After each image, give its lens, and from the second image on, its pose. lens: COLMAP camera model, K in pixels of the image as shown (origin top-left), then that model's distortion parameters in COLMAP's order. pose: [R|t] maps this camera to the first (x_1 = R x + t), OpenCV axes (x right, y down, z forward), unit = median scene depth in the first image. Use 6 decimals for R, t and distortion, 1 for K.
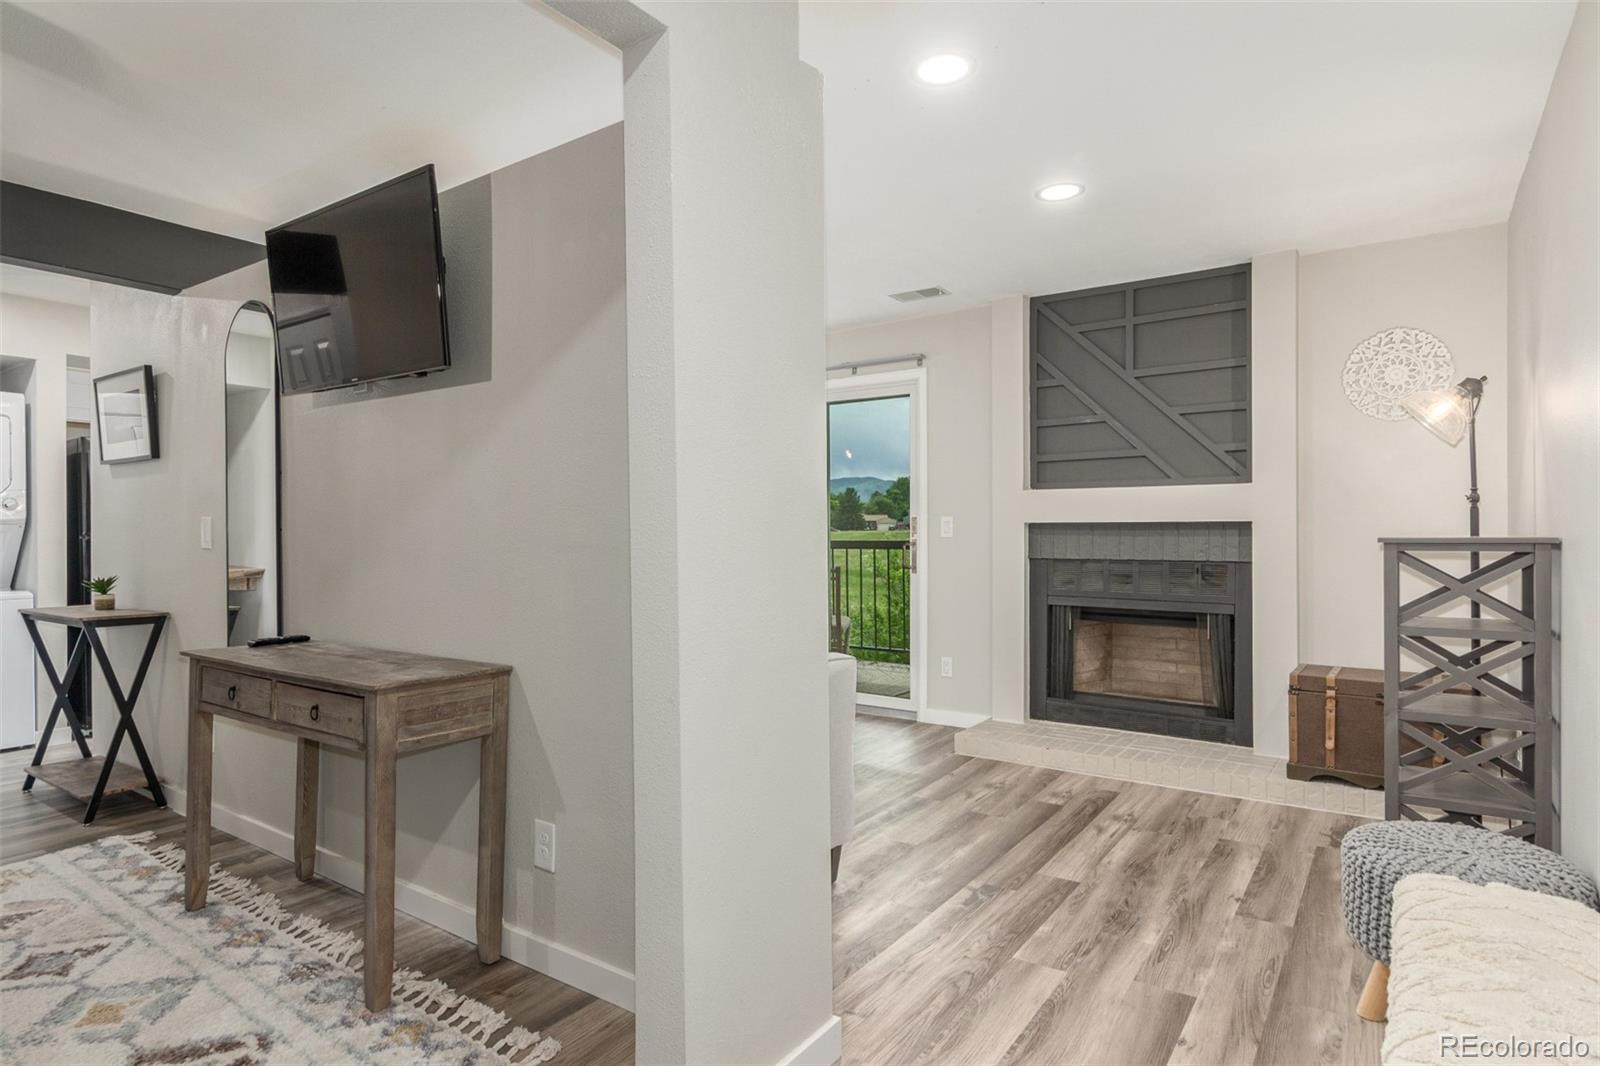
lens RADIAL K [[877.9, 0, 812.0], [0, 877.9, 515.4], [0, 0, 1]] dist [0.042288, -0.007233]
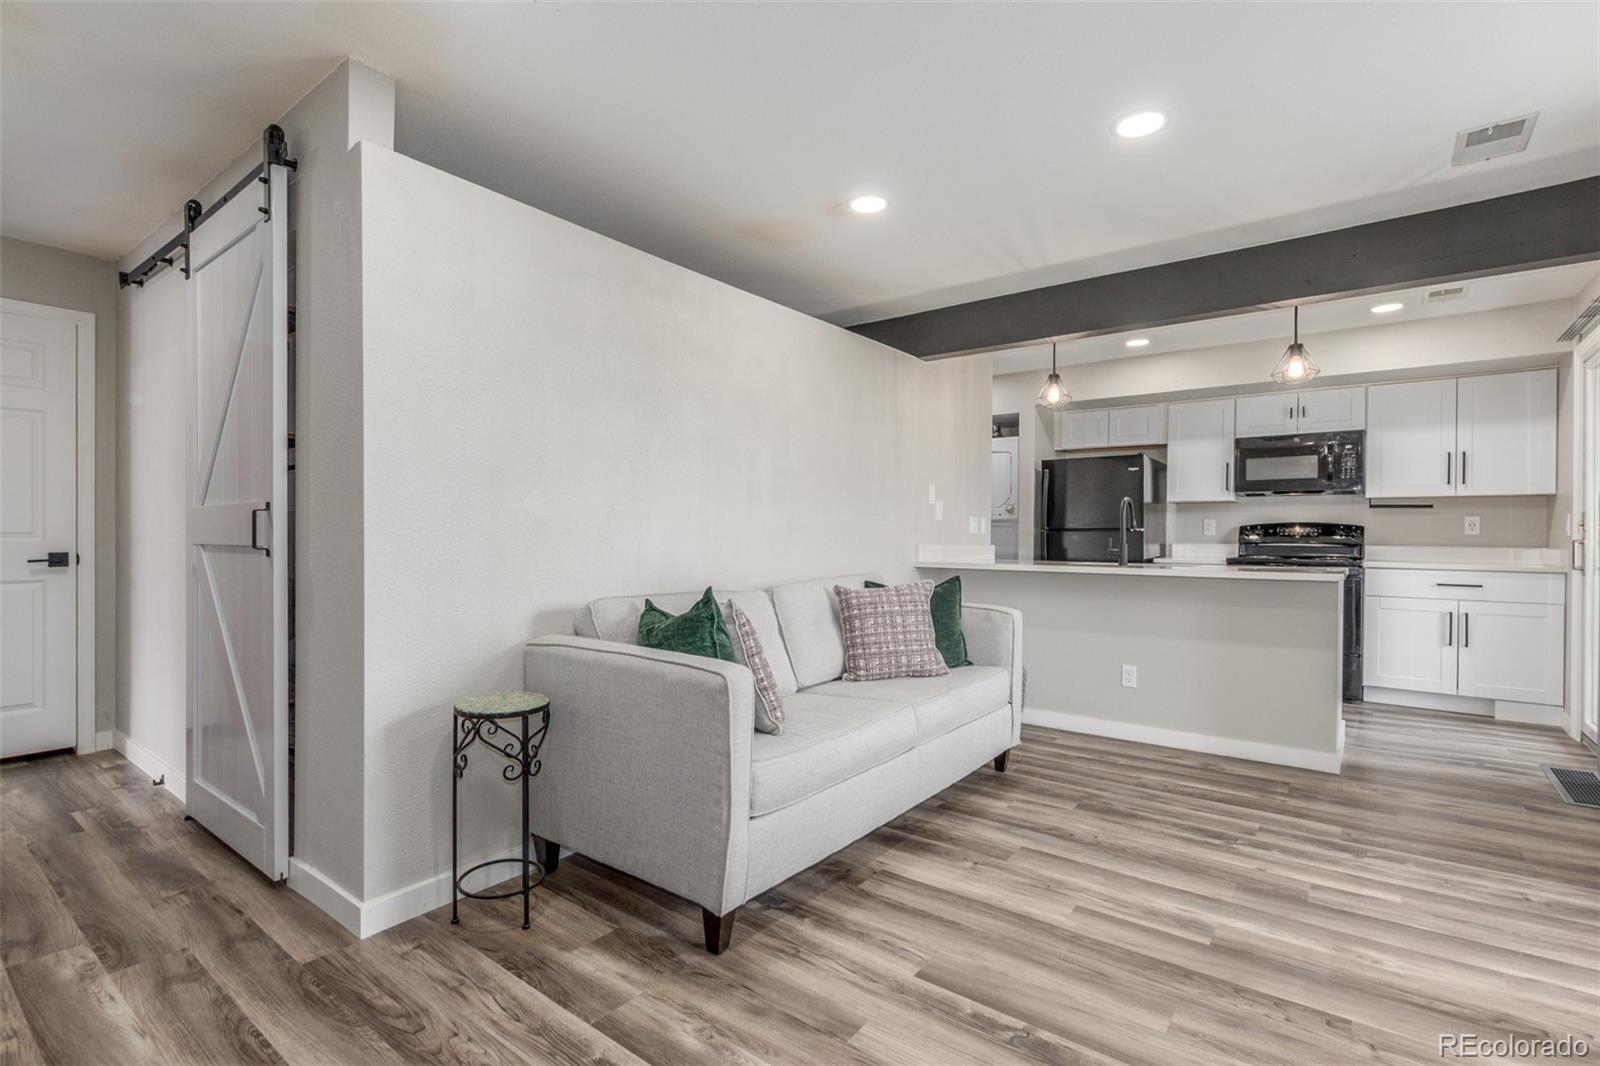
lens RADIAL K [[746.0, 0, 815.9], [0, 746.0, 530.5], [0, 0, 1]] dist [0.009995, -0.003975]
pose [[-0.050630, 0.001818, -0.998716, 0.465636], [0.013557, 0.999907, 0.001133, 0.021576], [0.998625, -0.013483, -0.050650, 0.756090]]
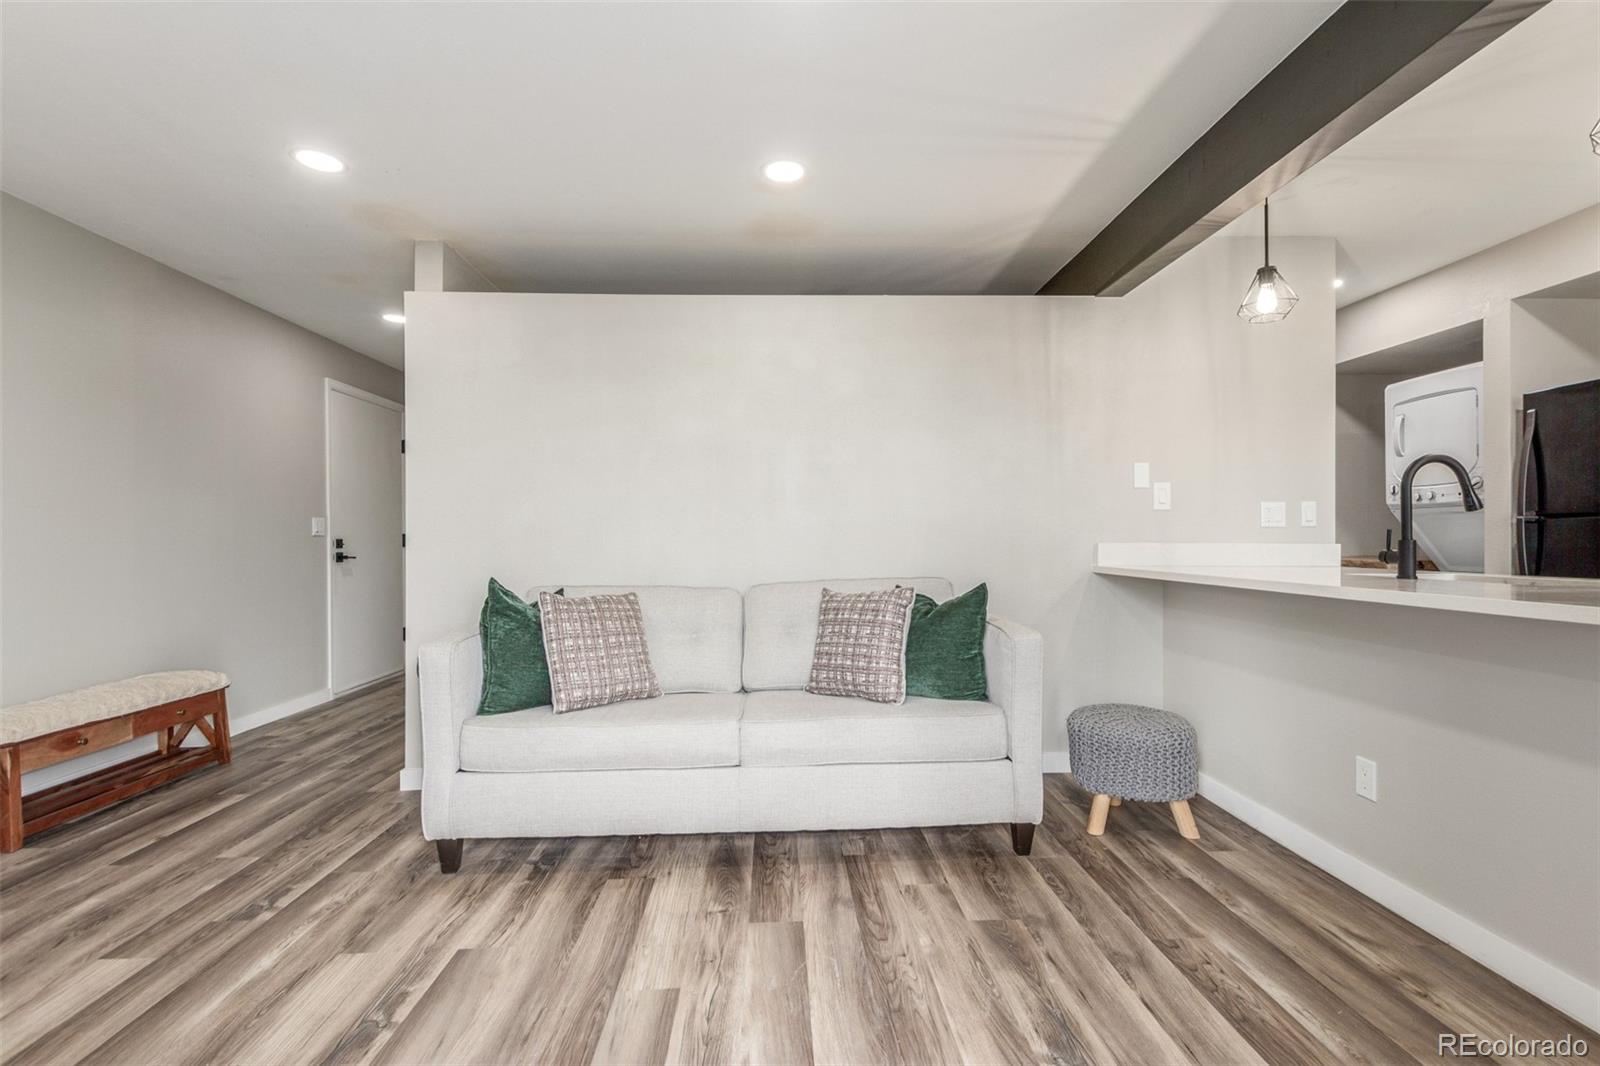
lens RADIAL K [[746.0, 0, 813.3], [0, 746.0, 540.0], [0, 0, 1]] dist [0.009995, -0.003975]
pose [[-0.801057, 0.011579, -0.598476, 0.126374], [0.021312, 0.999731, -0.009183, 0.041855], [0.598209, -0.020111, -0.801088, 1.285074]]
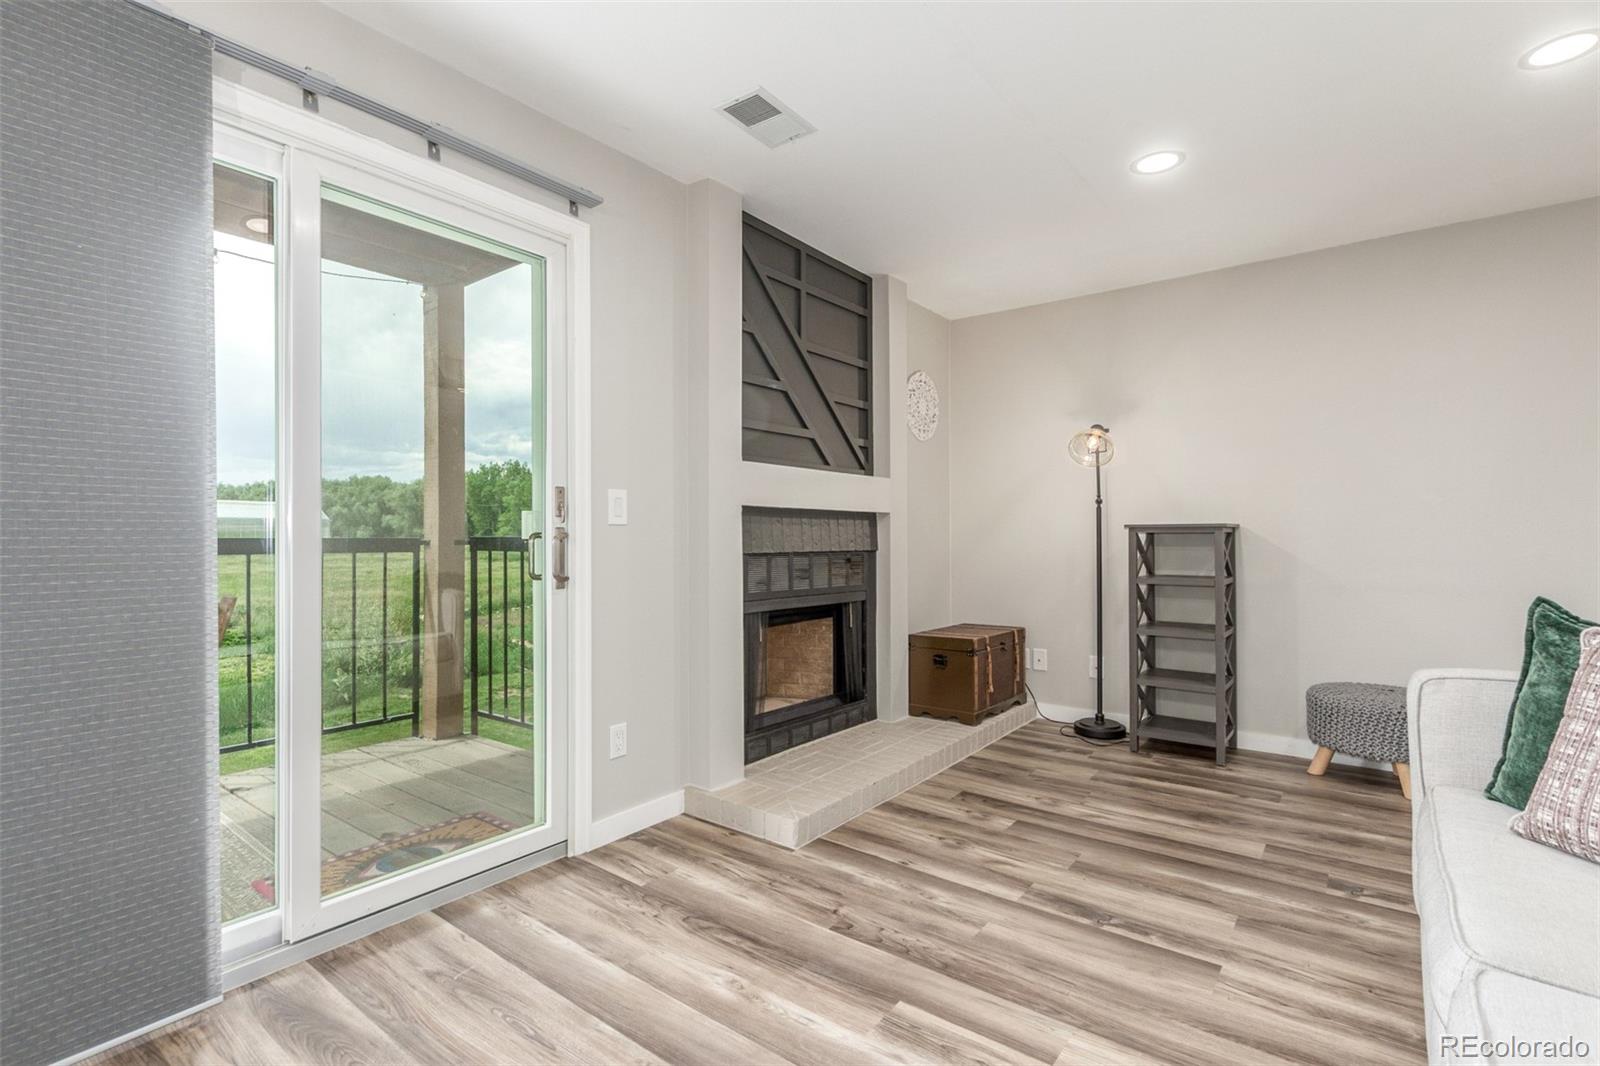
lens RADIAL K [[746.0, 0, 821.8], [0, 746.0, 531.9], [0, 0, 1]] dist [0.009995, -0.003975]
pose [[0.047891, 0.009963, 0.998803, -0.415831], [-0.017008, 0.999813, -0.009158, 0.039007], [-0.998708, -0.016549, 0.048052, 1.000809]]
